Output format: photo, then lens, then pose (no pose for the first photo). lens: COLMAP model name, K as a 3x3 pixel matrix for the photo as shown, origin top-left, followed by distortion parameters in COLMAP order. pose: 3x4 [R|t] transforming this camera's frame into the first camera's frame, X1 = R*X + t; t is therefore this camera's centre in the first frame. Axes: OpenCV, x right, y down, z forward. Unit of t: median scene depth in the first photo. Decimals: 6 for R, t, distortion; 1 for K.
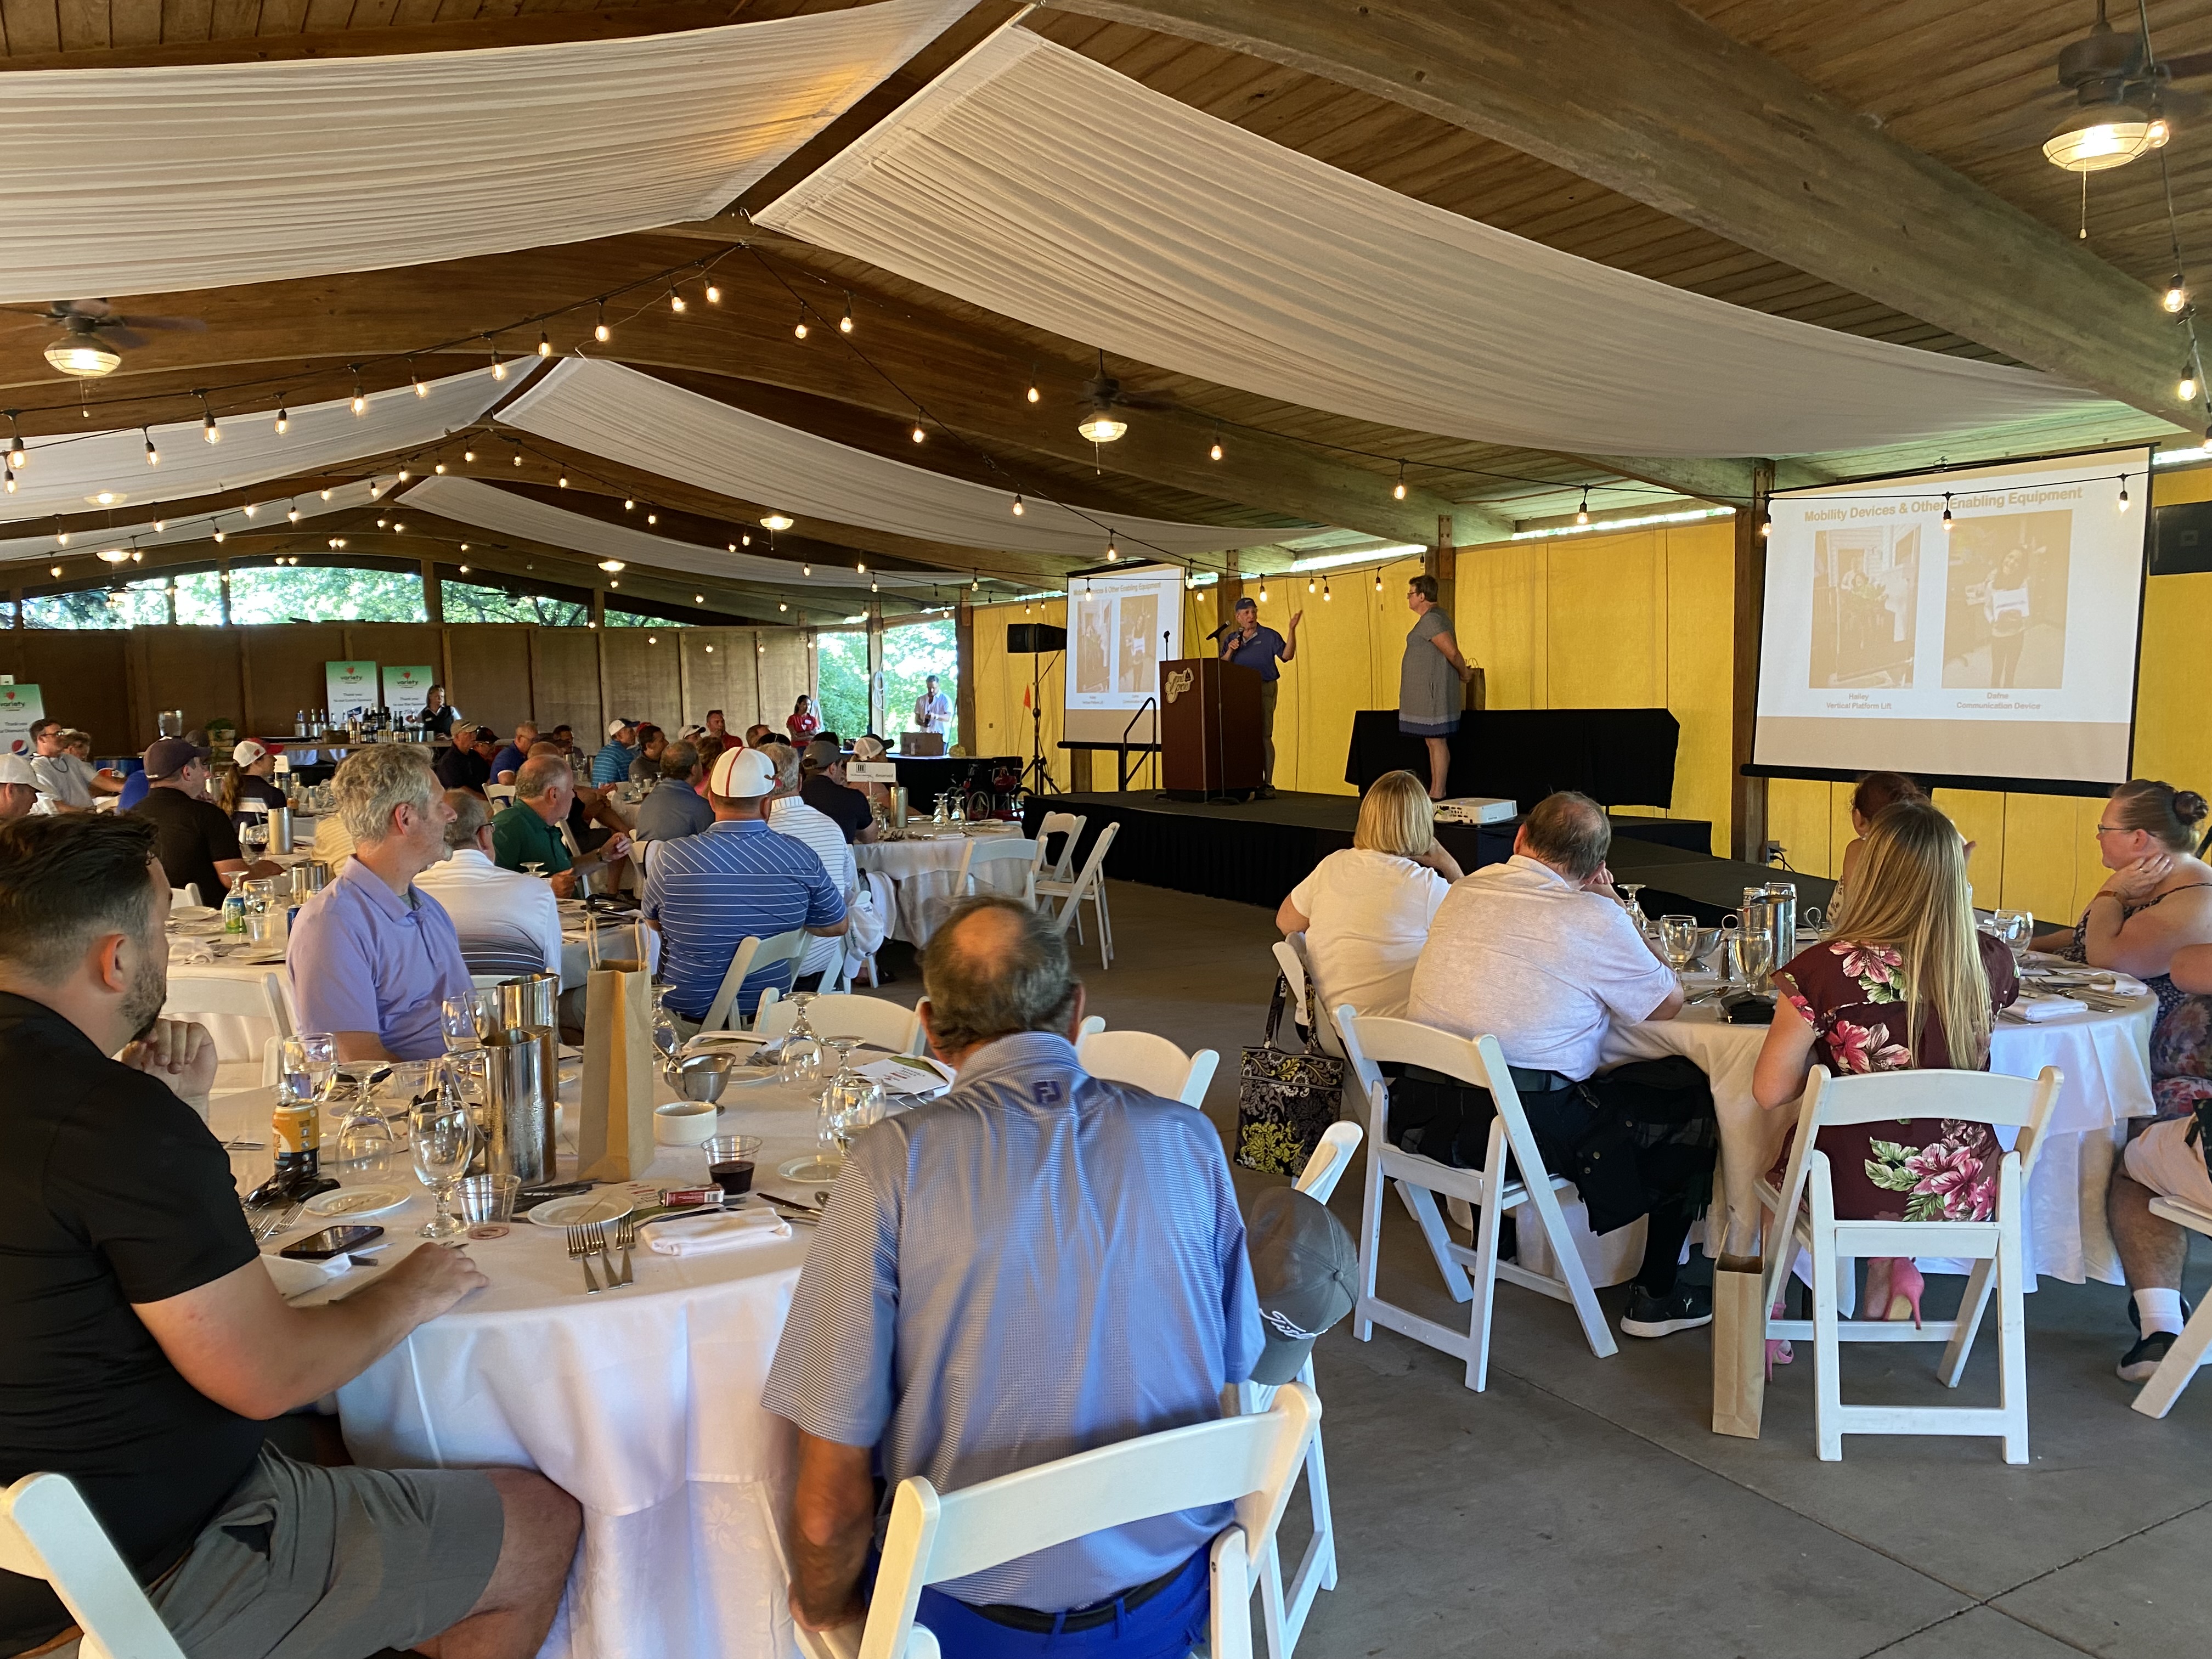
lens RADIAL K [[1746.8, 0, 1106.0], [0, 1746.8, 829.5], [0, 0, 1]] dist [0.050987, -0.052983]
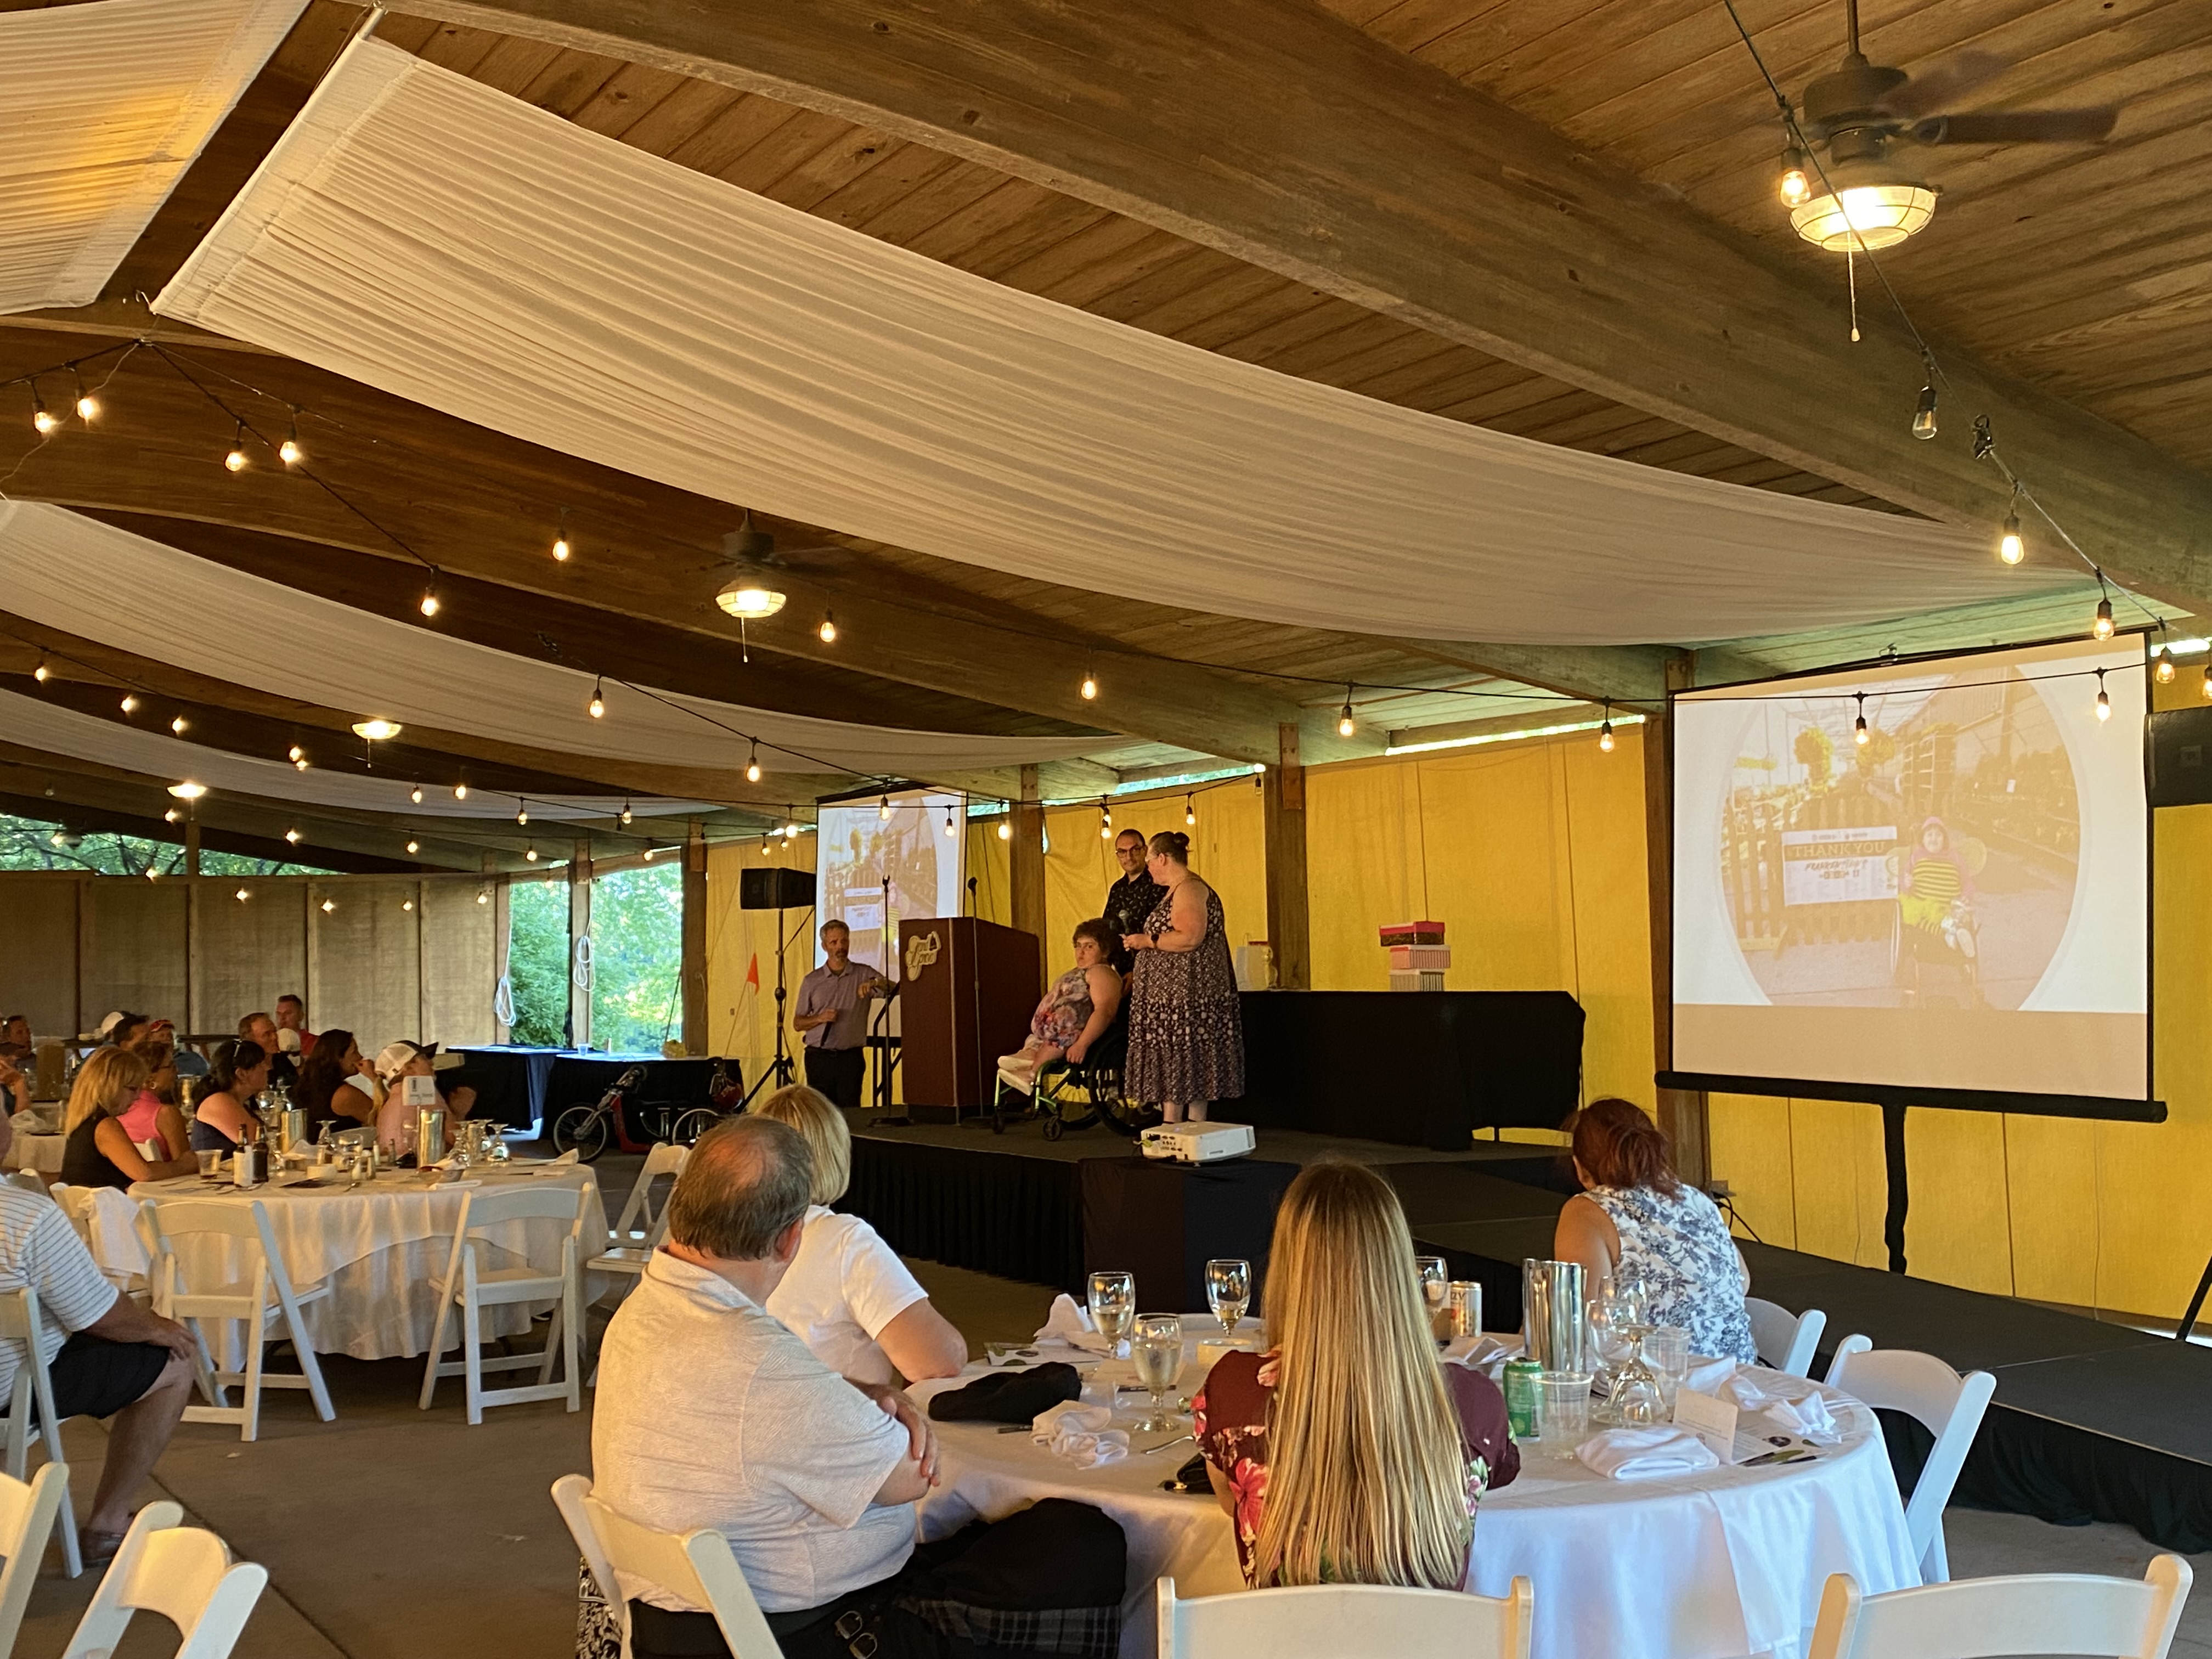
lens RADIAL K [[2407.0, 0, 1106.0], [0, 2407.0, 829.5], [0, 0, 1]] dist [0.096065, -0.211505]
pose [[0.999403, 0.000536, 0.034537, 0.106107], [0.004069, 0.991088, -0.133147, -0.004421], [-0.034301, 0.133209, 0.990494, 0.031434]]
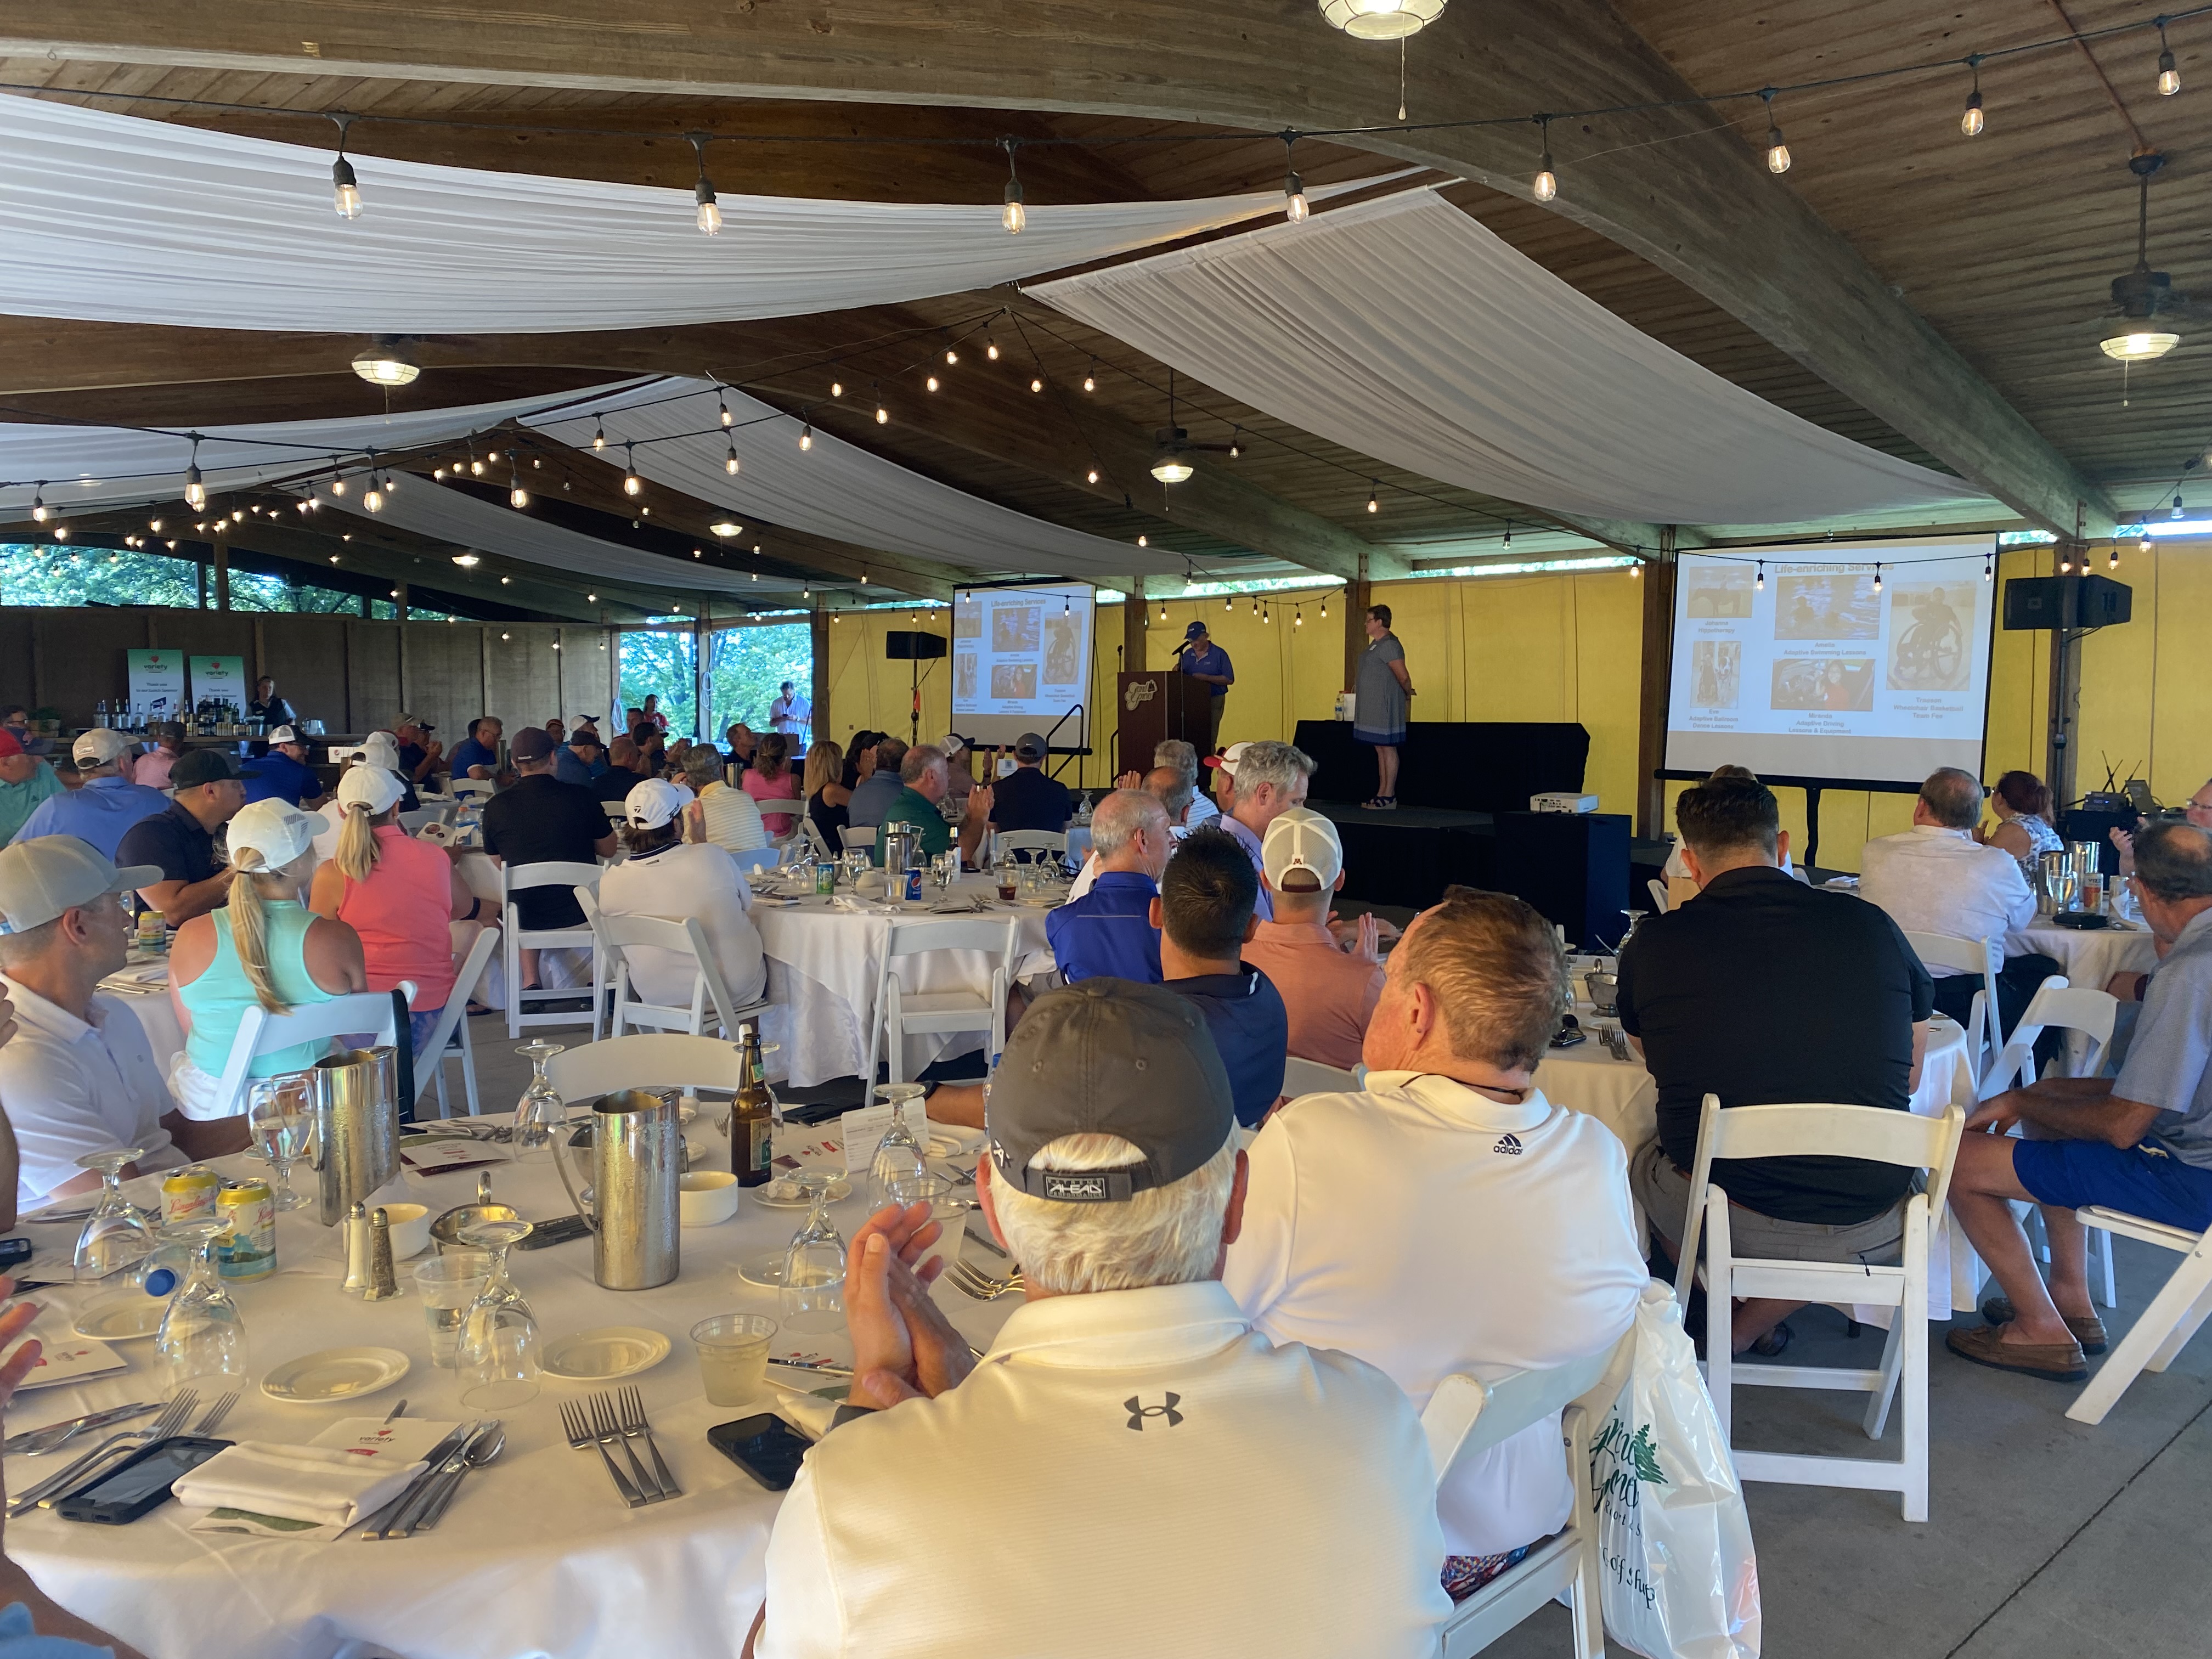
lens RADIAL K [[1728.9, 0, 1167.3], [0, 1728.9, 823.6], [0, 0, 1]] dist [0.087109, -0.136128]
pose [[0.966902, 0.000787, 0.255147, -0.283707], [0.000822, 0.999980, -0.006199, 0.008572], [-0.255147, 0.006203, 0.966882, -0.095467]]
